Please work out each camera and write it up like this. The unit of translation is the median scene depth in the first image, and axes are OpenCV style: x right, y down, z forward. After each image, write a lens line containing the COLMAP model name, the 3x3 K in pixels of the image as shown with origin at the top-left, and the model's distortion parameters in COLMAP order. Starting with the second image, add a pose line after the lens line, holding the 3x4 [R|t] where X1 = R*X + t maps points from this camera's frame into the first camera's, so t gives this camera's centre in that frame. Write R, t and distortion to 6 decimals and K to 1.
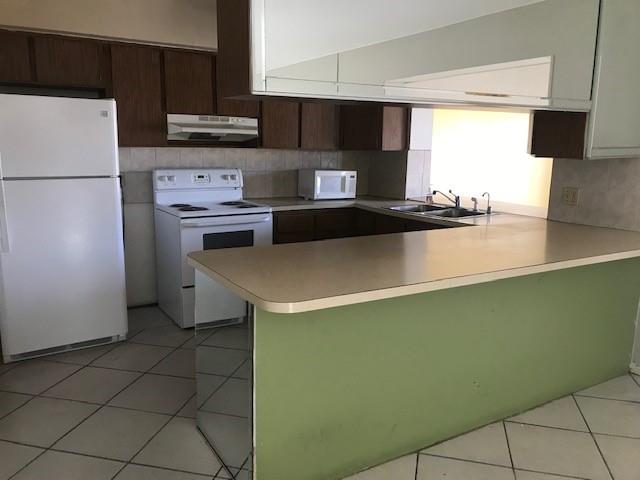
lens RADIAL K [[550.4, 0, 320.0], [0, 550.4, 240.0], [0, 0, 1]] dist [0.074606, -0.001564]
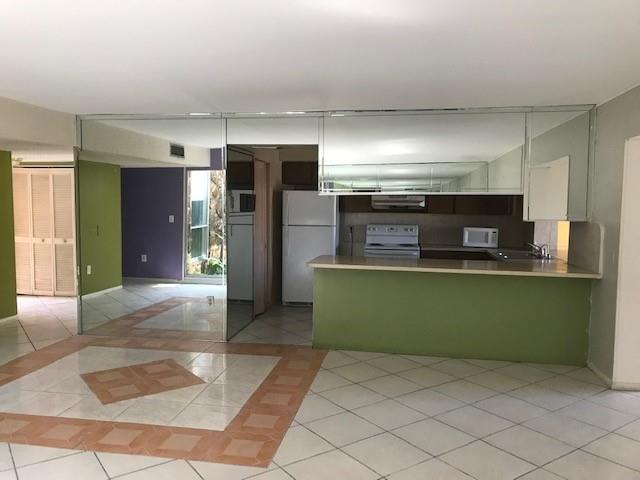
lens RADIAL K [[523.9, 0, 315.1], [0, 523.9, 238.0], [0, 0, 1]] dist [0.022460, -0.009105]
pose [[0.749019, 0.038699, -0.661417, 0.705917], [-0.113823, 0.990967, -0.070918, 0.061865], [0.652698, 0.128403, 0.746658, -0.414124]]
